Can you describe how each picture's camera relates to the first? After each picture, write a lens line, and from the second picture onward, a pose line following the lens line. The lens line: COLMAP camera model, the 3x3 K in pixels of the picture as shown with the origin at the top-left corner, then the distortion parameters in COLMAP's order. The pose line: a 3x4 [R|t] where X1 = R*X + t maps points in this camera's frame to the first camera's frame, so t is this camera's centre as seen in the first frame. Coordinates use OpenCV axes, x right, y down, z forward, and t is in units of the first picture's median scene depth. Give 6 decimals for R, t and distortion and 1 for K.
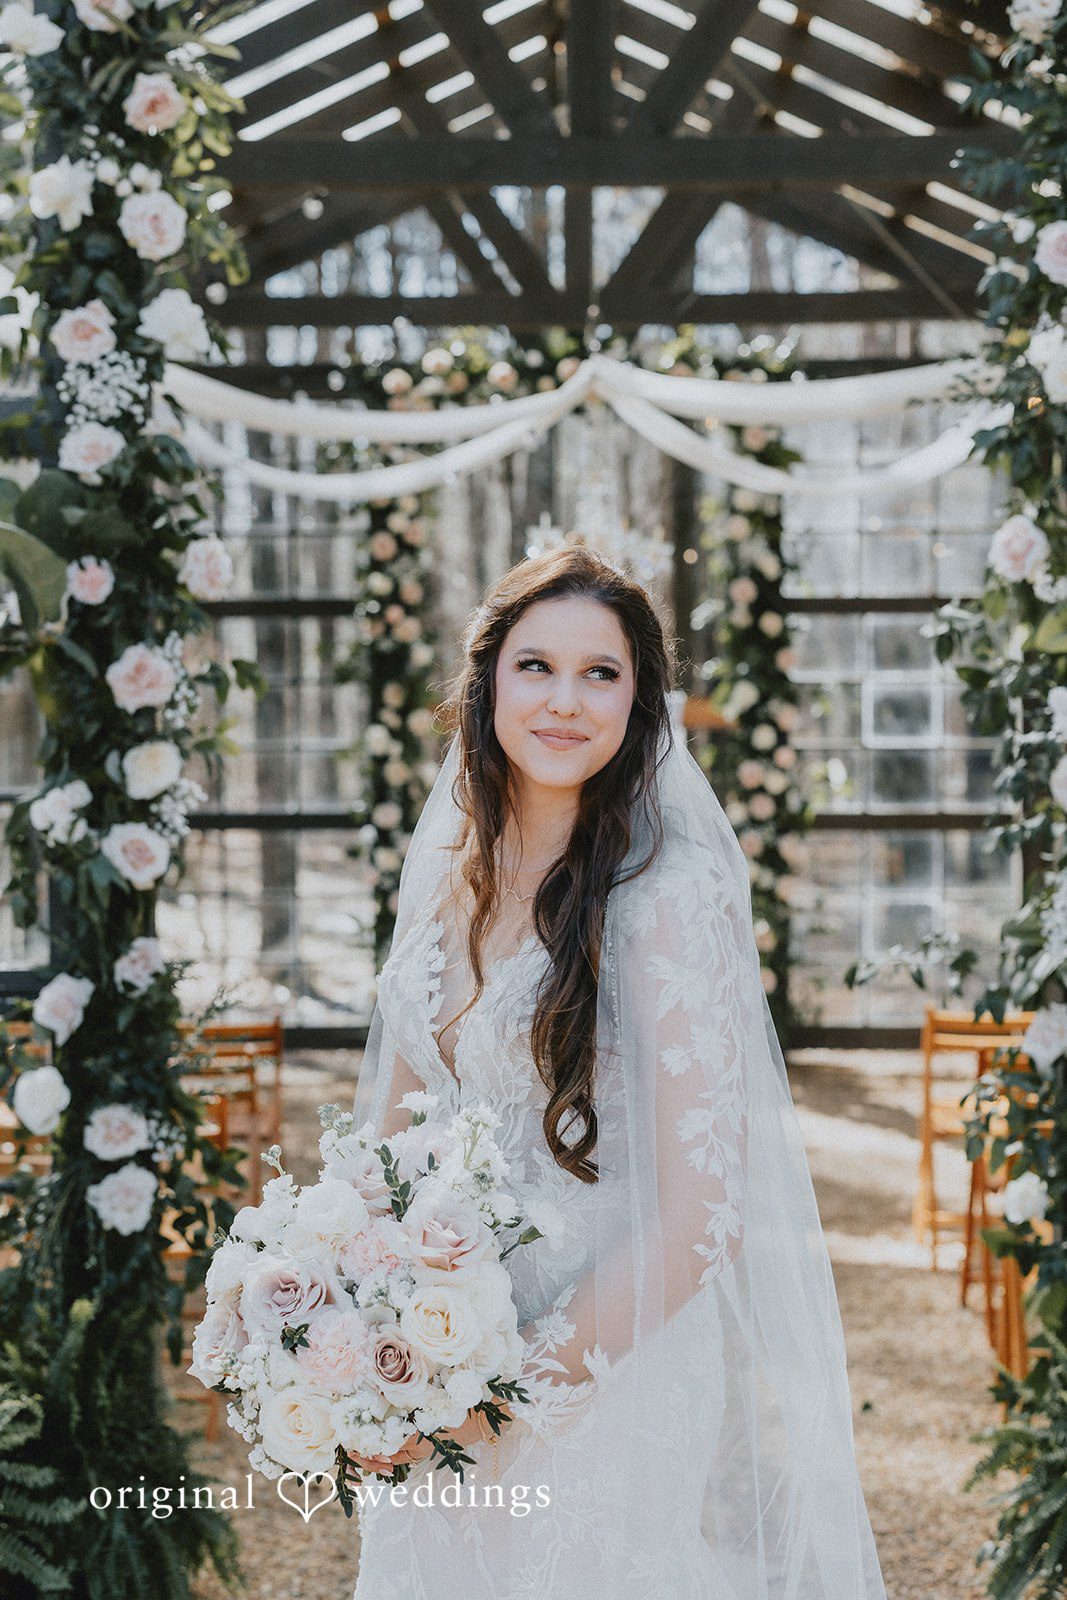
lens RADIAL K [[2390.4, 0, 507.6], [0, 2390.4, 832.5], [0, 0, 1]] dist [0.023054, 0.000000]
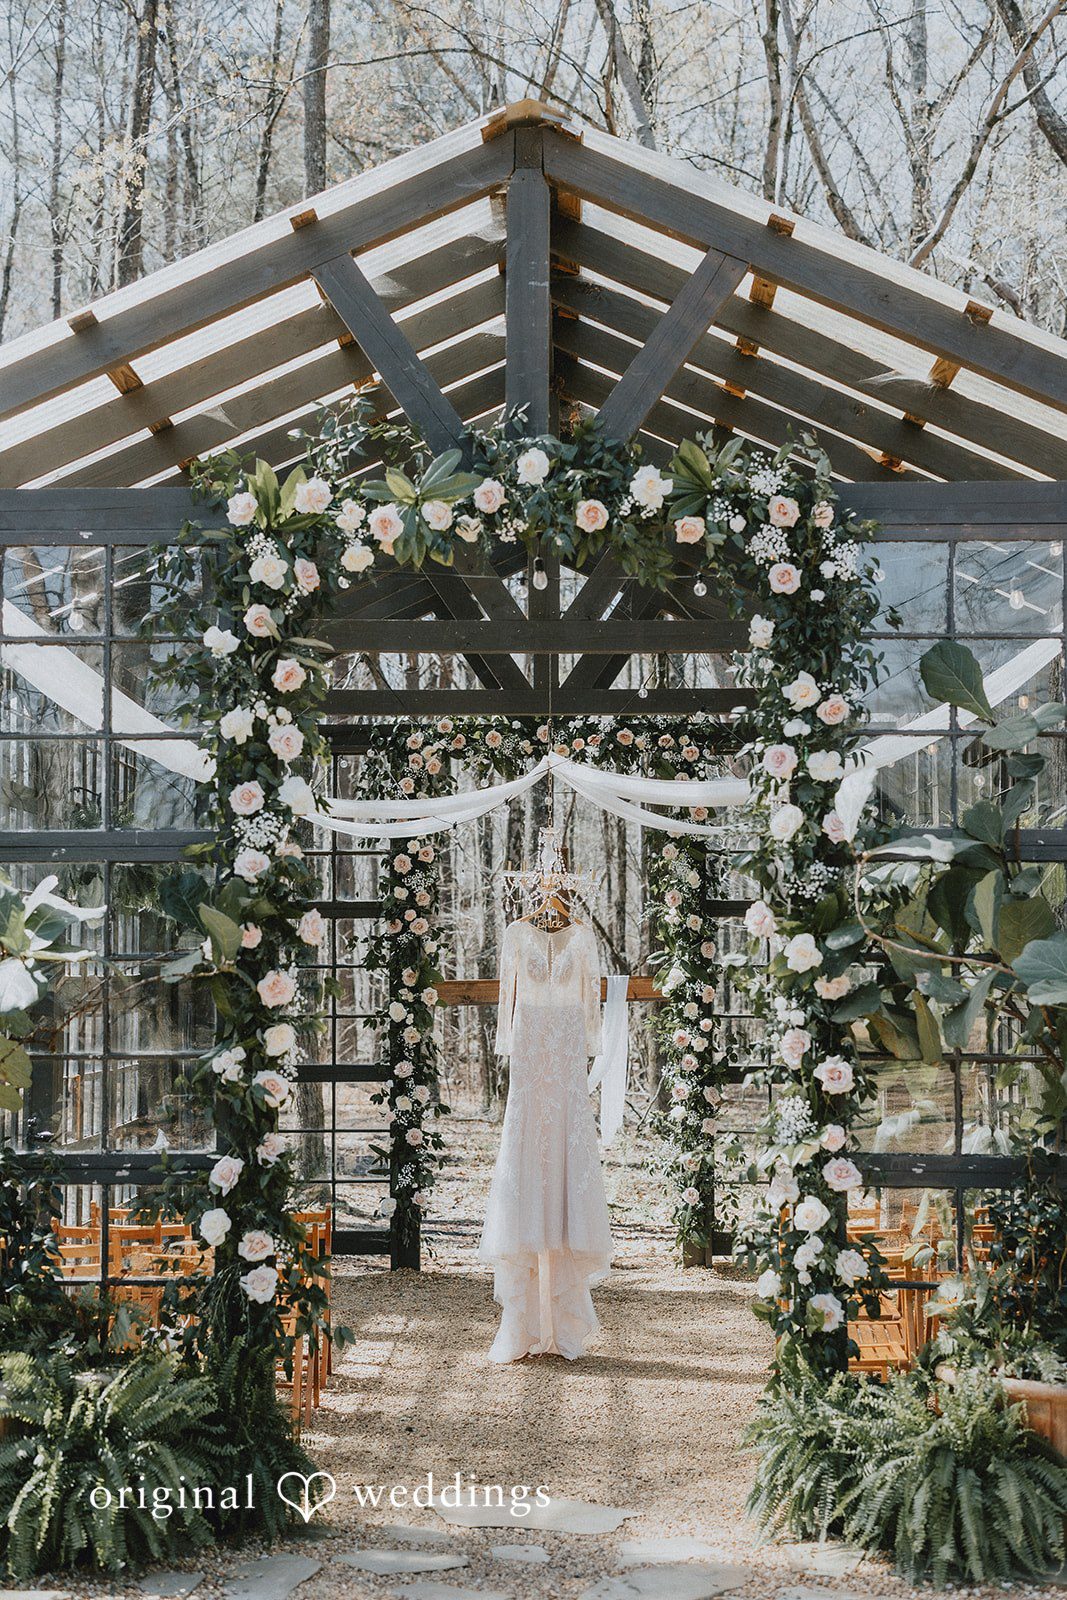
lens RADIAL K [[2390.4, 0, 521.2], [0, 2390.4, 785.6], [0, 0, 1]] dist [0.023054, 0.000000]
pose [[0.999991, 0.003146, 0.002829, 0.026429], [-0.002764, 0.991979, -0.126372, 0.010793], [-0.003204, 0.126363, 0.991979, -0.801022]]
